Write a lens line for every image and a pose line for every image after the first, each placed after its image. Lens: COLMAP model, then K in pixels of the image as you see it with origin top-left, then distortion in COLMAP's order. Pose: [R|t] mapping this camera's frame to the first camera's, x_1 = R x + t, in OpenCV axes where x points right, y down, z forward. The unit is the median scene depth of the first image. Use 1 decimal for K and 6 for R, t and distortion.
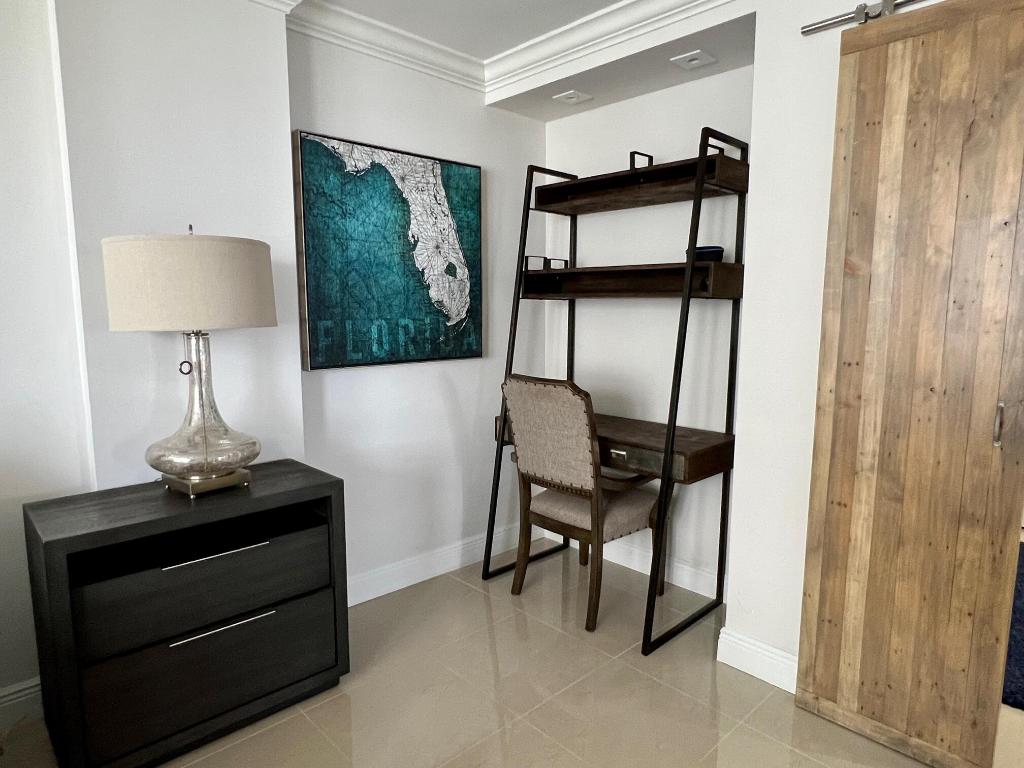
lens RADIAL K [[622.4, 0, 512.0], [0, 622.4, 384.0], [0, 0, 1]] dist [0.001140, -0.002999]
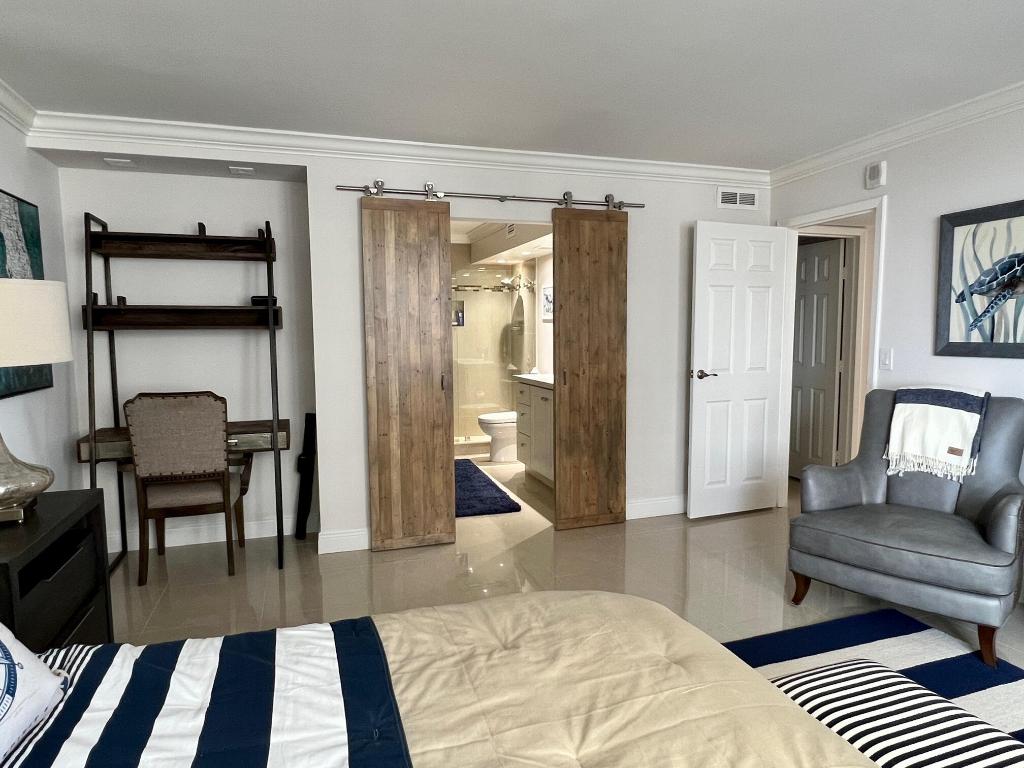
lens RADIAL K [[622.4, 0, 512.0], [0, 622.4, 384.0], [0, 0, 1]] dist [0.001140, -0.002999]
pose [[0.431389, -0.082872, 0.898352, -0.814252], [0.122383, 0.991943, 0.032738, 0.015402], [-0.893827, 0.095820, 0.438055, -0.180532]]
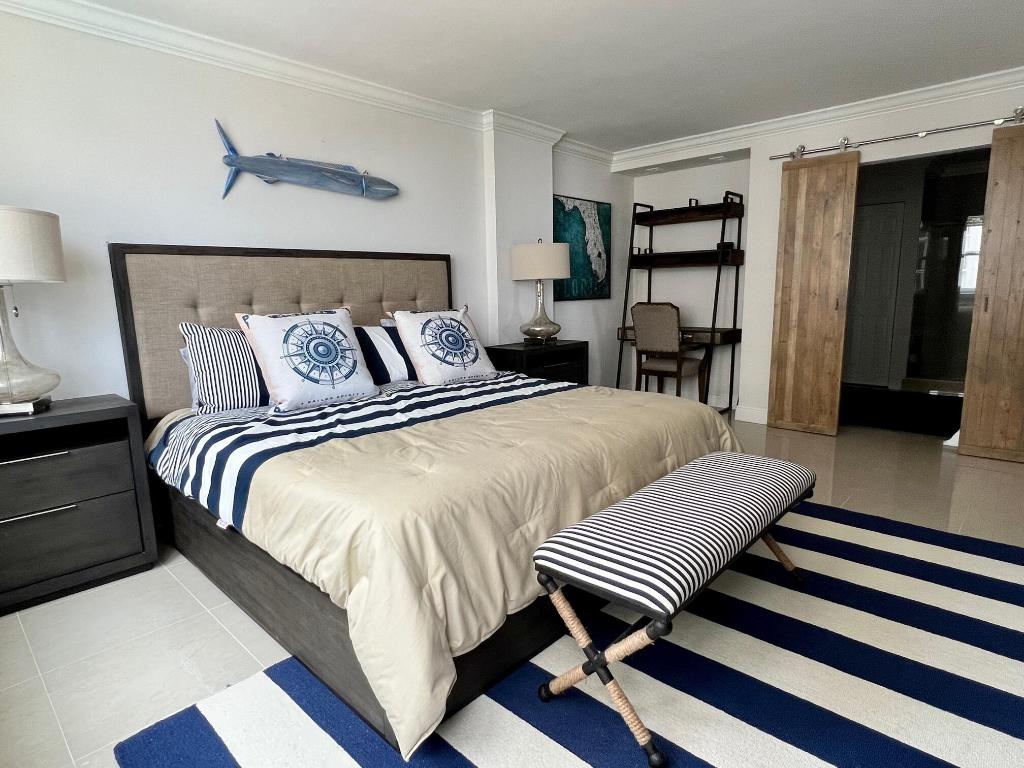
lens RADIAL K [[586.3, 0, 512.0], [0, 586.3, 384.0], [0, 0, 1]] dist [0.000577, 0.000667]
pose [[0.999010, -0.023671, 0.037668, -0.556135], [0.022509, 0.999267, 0.030967, 0.209405], [-0.038374, -0.030089, 0.998810, -1.112606]]
